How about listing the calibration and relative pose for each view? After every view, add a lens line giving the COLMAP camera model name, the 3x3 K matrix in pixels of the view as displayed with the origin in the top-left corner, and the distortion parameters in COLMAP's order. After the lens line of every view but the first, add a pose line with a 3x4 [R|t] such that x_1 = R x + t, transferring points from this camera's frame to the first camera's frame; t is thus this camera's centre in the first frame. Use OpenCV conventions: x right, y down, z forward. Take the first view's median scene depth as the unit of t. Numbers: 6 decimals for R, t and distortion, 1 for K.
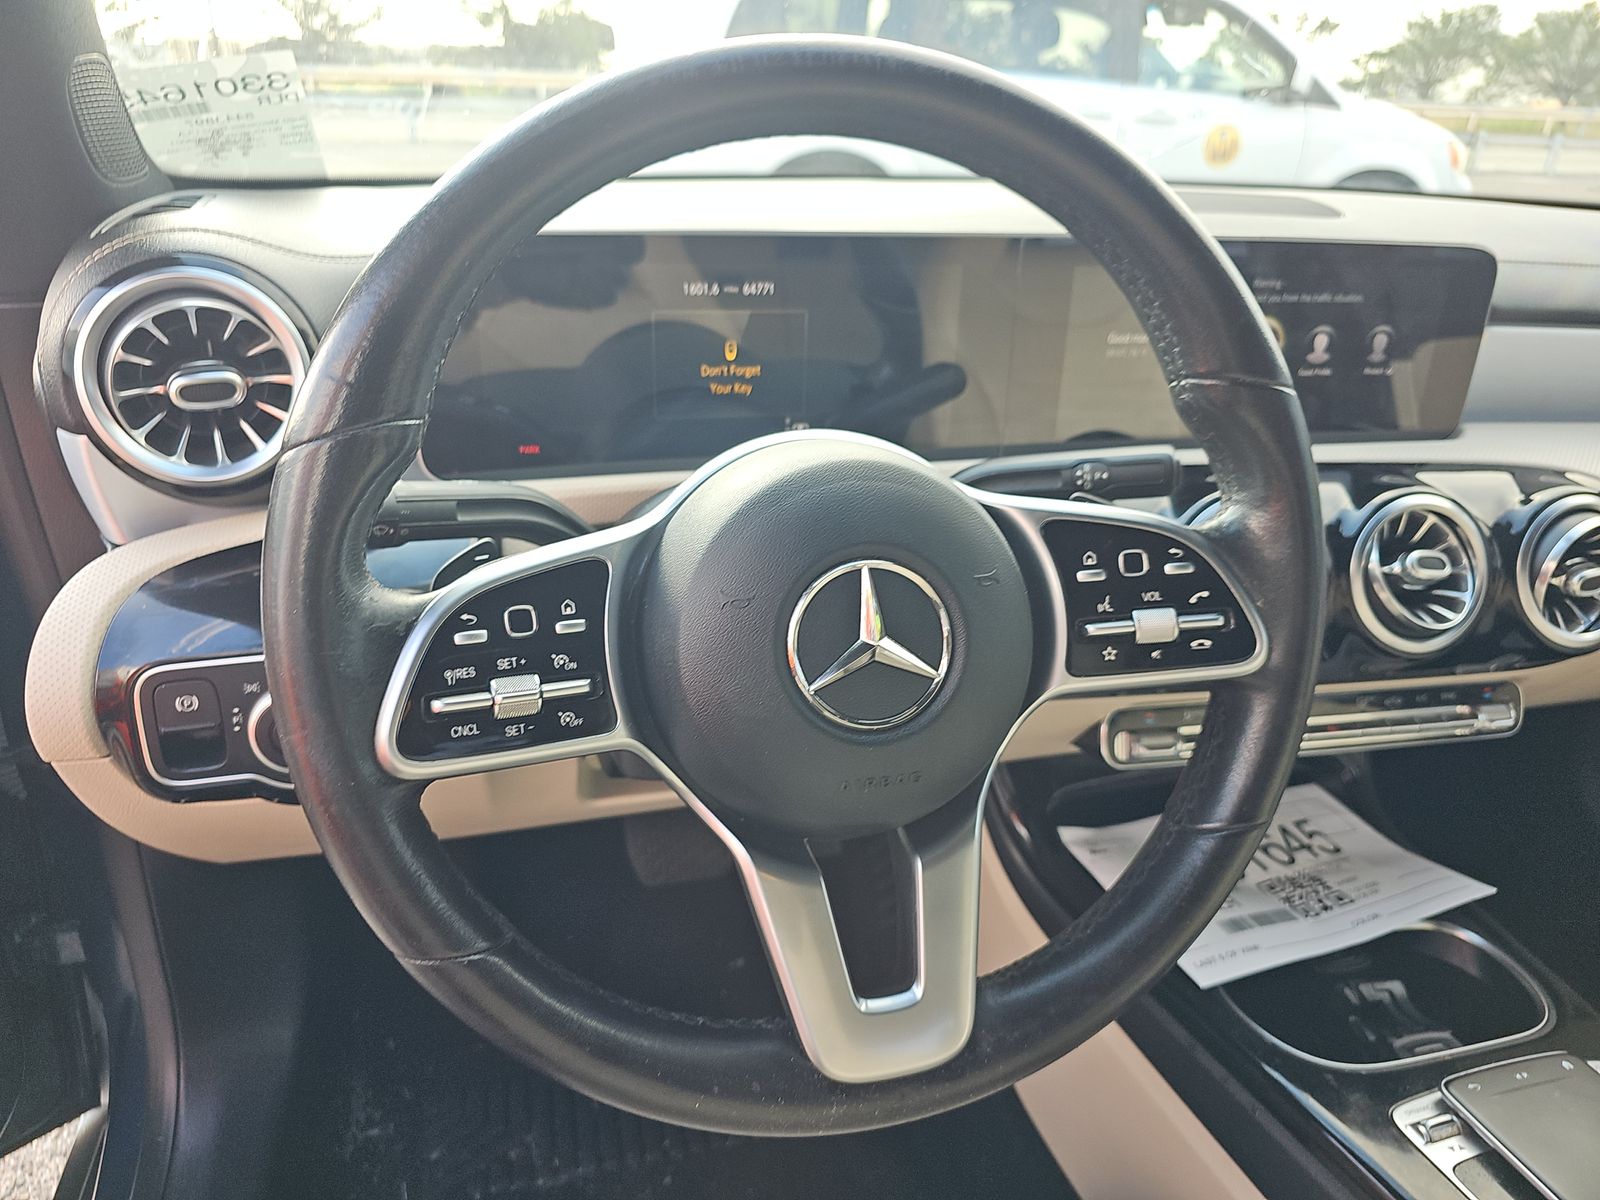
lens RADIAL K [[1085.0, 0, 800.0], [0, 1085.0, 600.0], [0, 0, 1]] dist [0.000397, 0.000374]
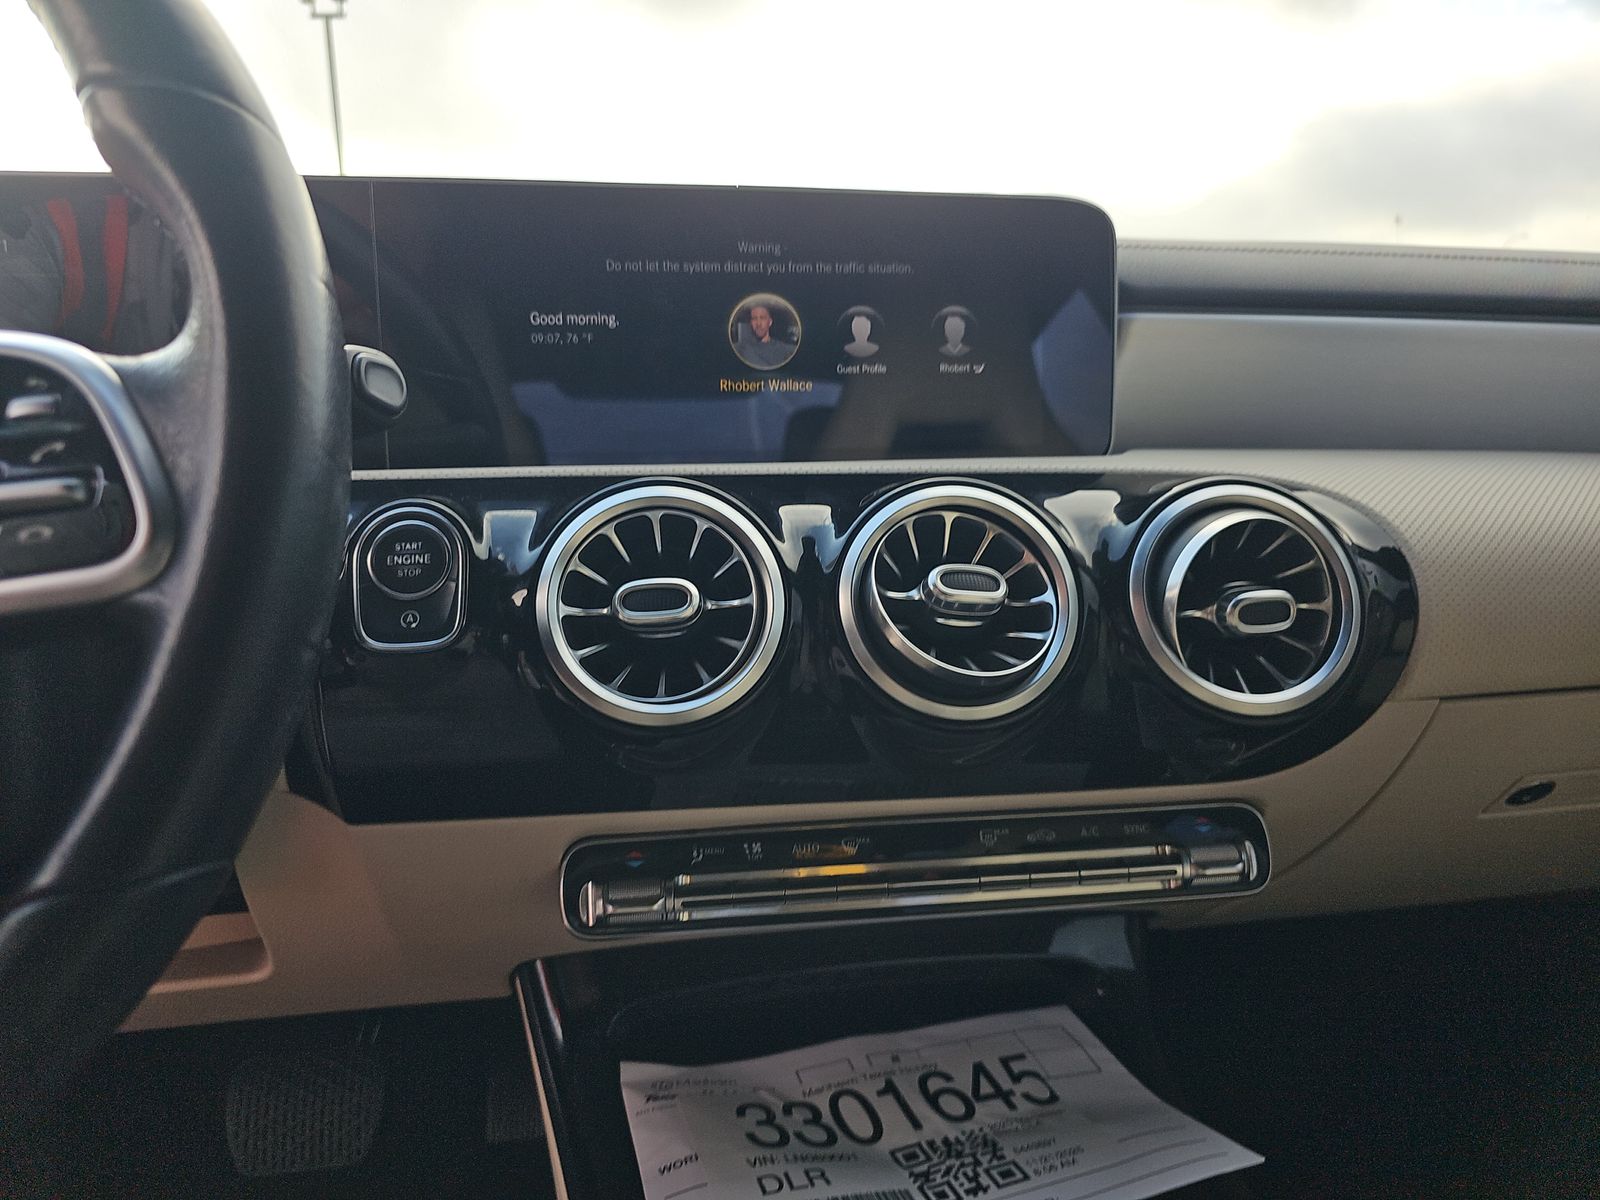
lens RADIAL K [[1085.0, 0, 800.0], [0, 1085.0, 600.0], [0, 0, 1]] dist [0.000397, 0.000374]
pose [[0.995211, -0.042924, -0.087824, 0.484455], [0.017503, 0.962160, -0.271921, 0.136693], [0.096173, 0.269082, 0.958304, 0.332900]]
